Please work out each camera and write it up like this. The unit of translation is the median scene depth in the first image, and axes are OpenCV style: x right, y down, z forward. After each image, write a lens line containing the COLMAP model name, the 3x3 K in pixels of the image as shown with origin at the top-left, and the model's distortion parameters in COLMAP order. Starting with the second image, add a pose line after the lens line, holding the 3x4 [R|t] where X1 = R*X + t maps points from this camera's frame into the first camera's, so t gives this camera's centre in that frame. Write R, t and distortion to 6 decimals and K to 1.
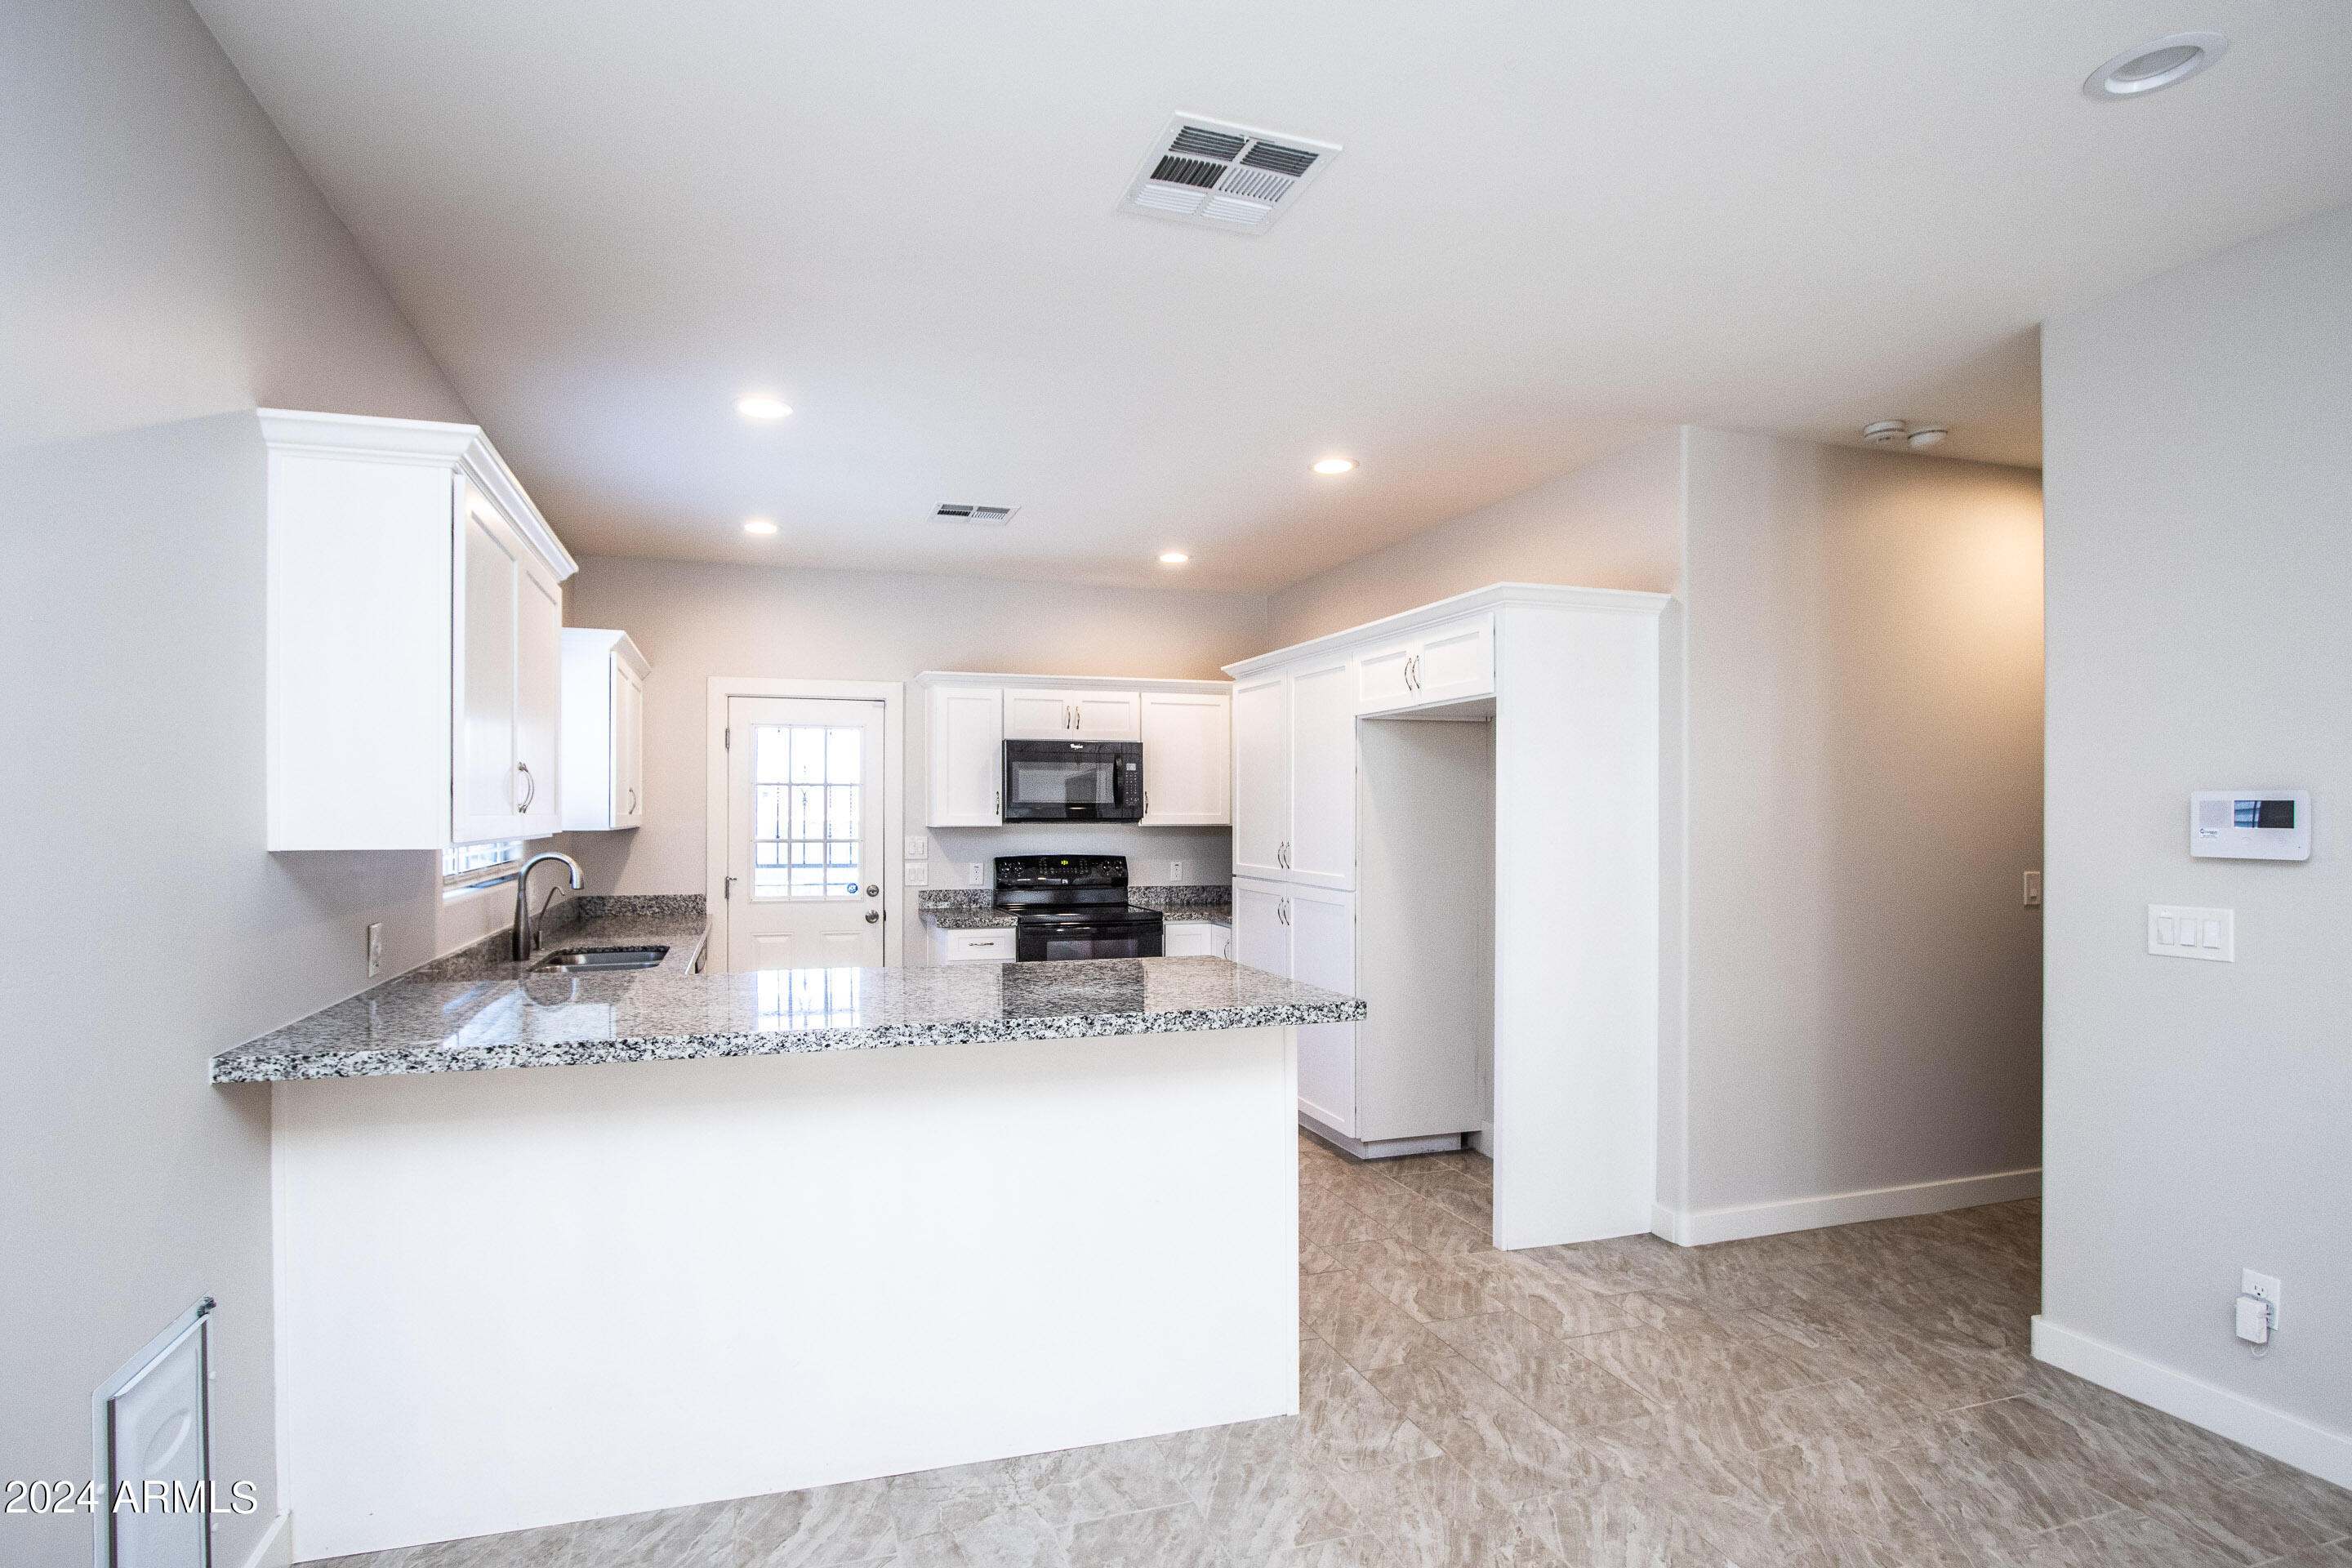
lens RADIAL K [[1115.1, 0, 1177.4], [0, 1115.1, 802.2], [0, 0, 1]] dist [-0.011202, 0.001486]
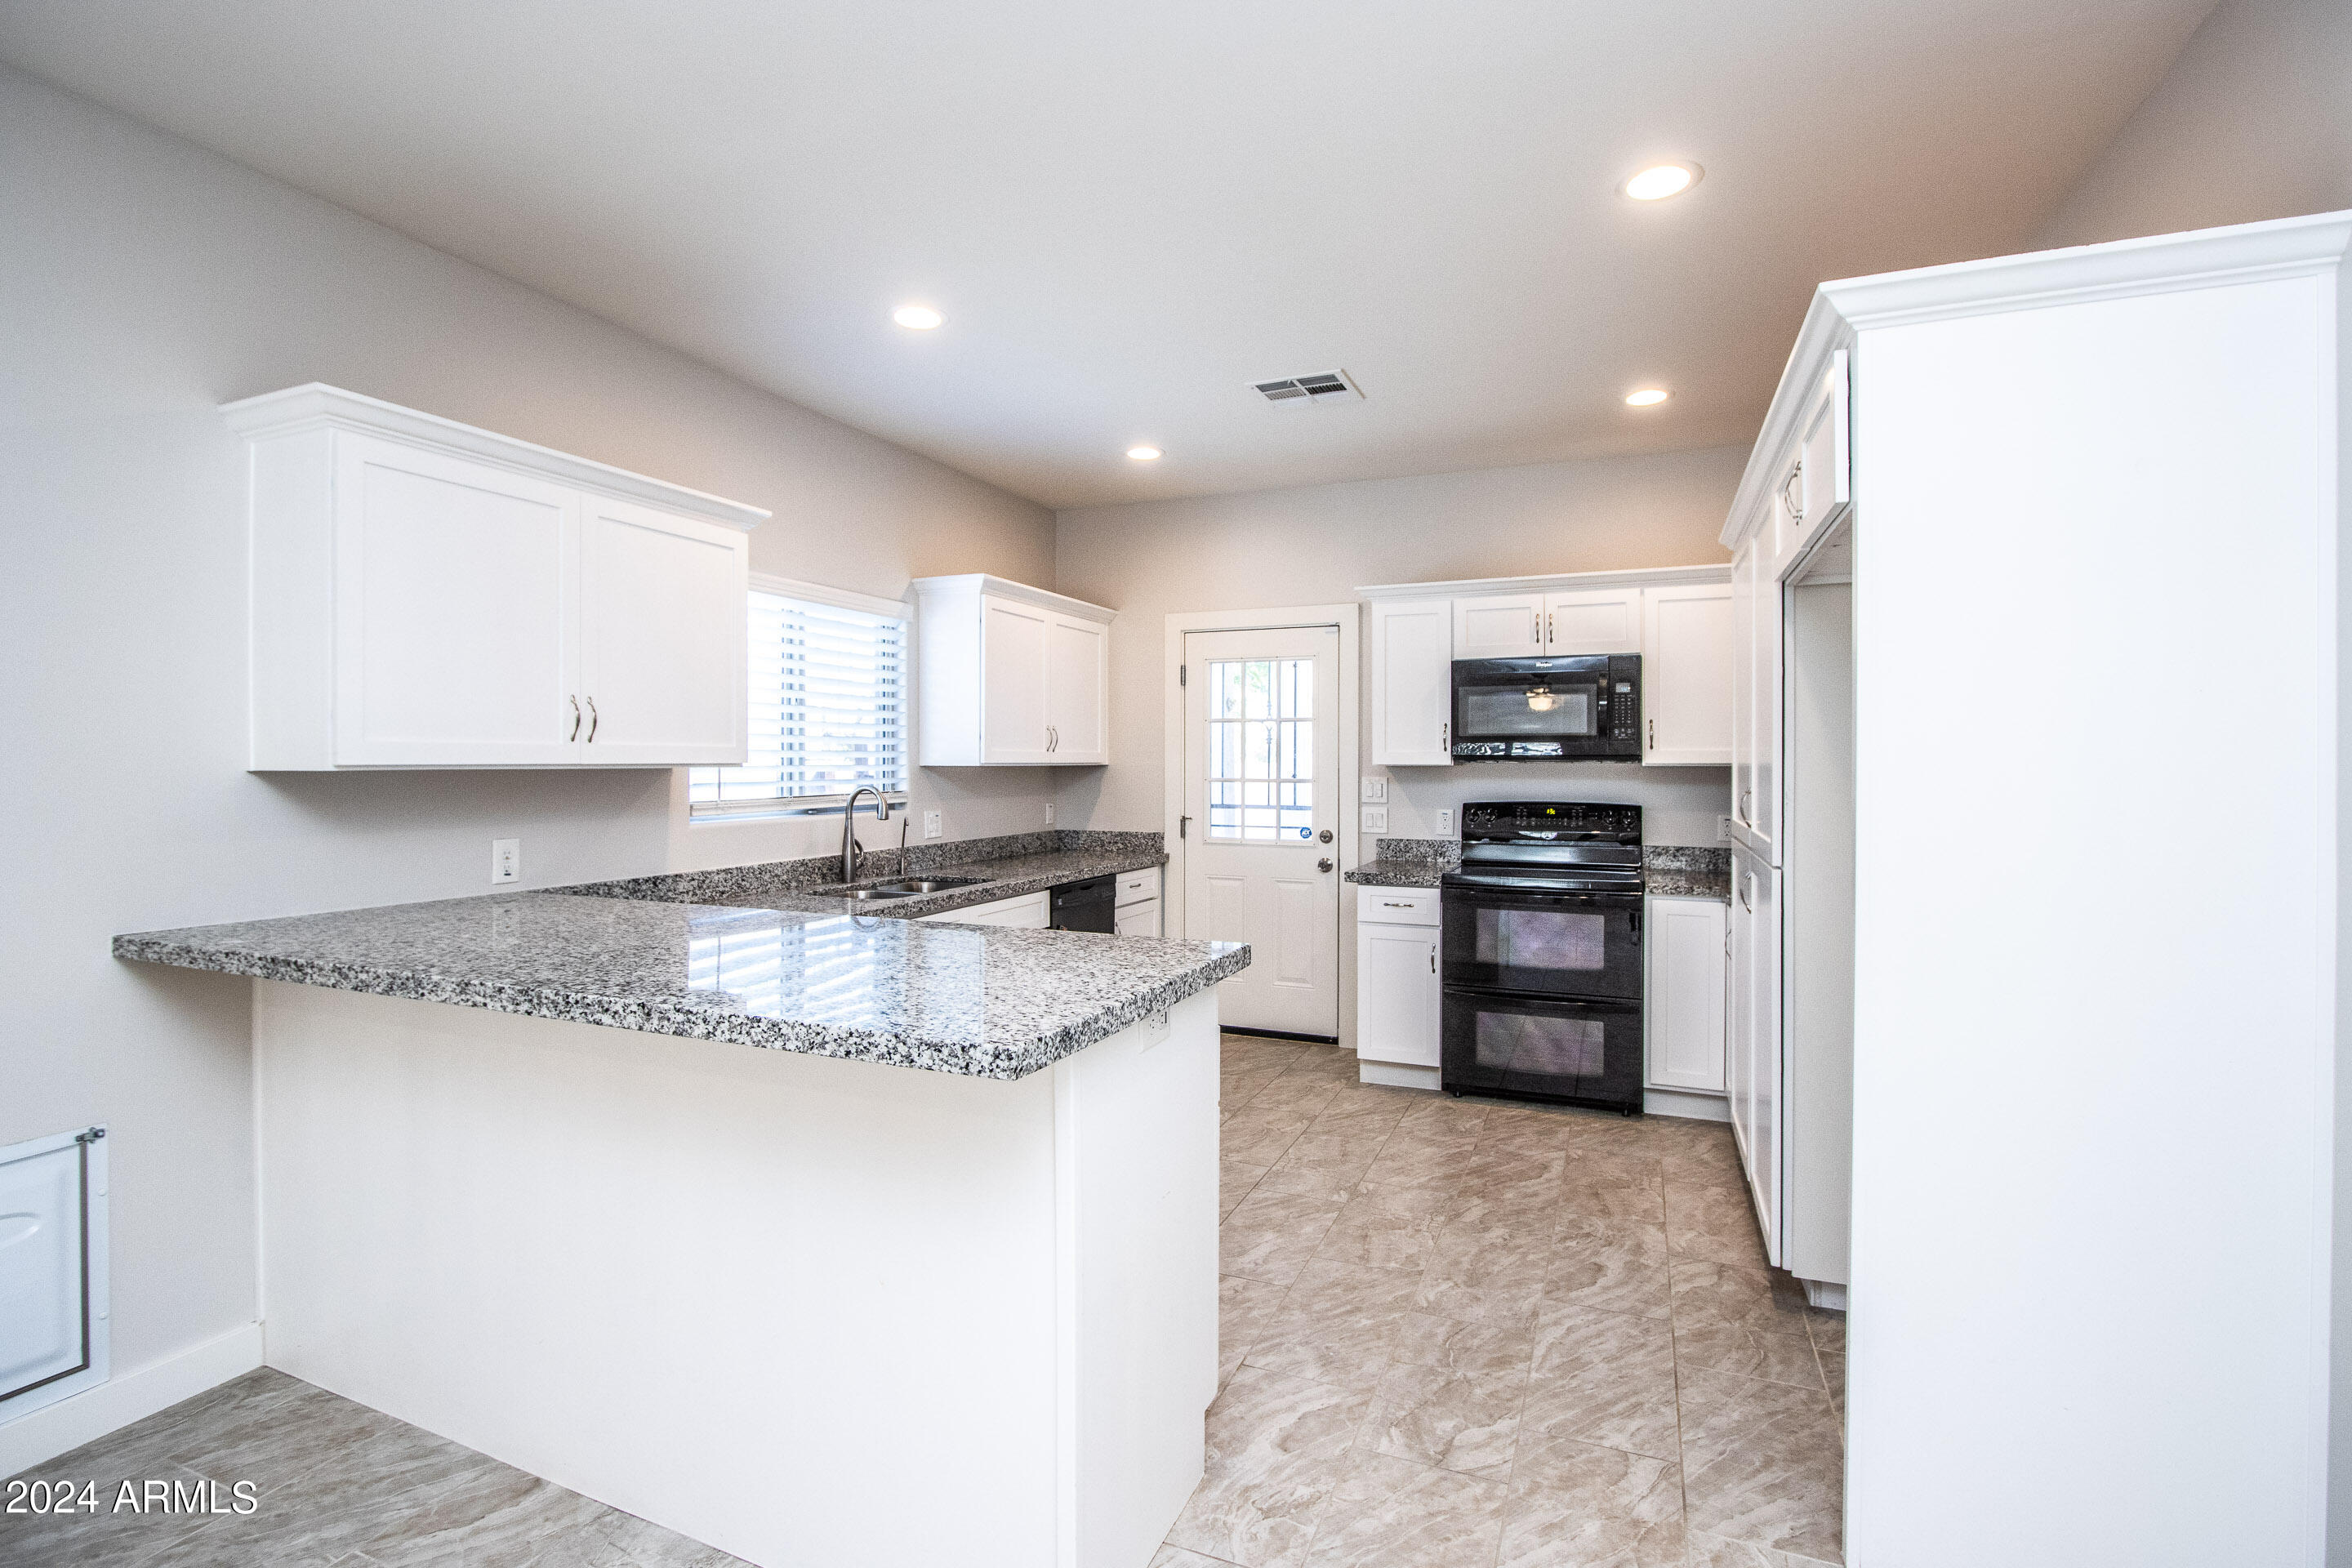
lens RADIAL K [[1115.1, 0, 1176.8], [0, 1115.1, 762.6], [0, 0, 1]] dist [-0.011202, 0.001486]
pose [[0.752440, -0.000239, -0.658661, 0.243444], [0.008021, 0.999929, 0.008800, 0.011150], [0.658612, -0.011904, 0.752389, 0.251187]]
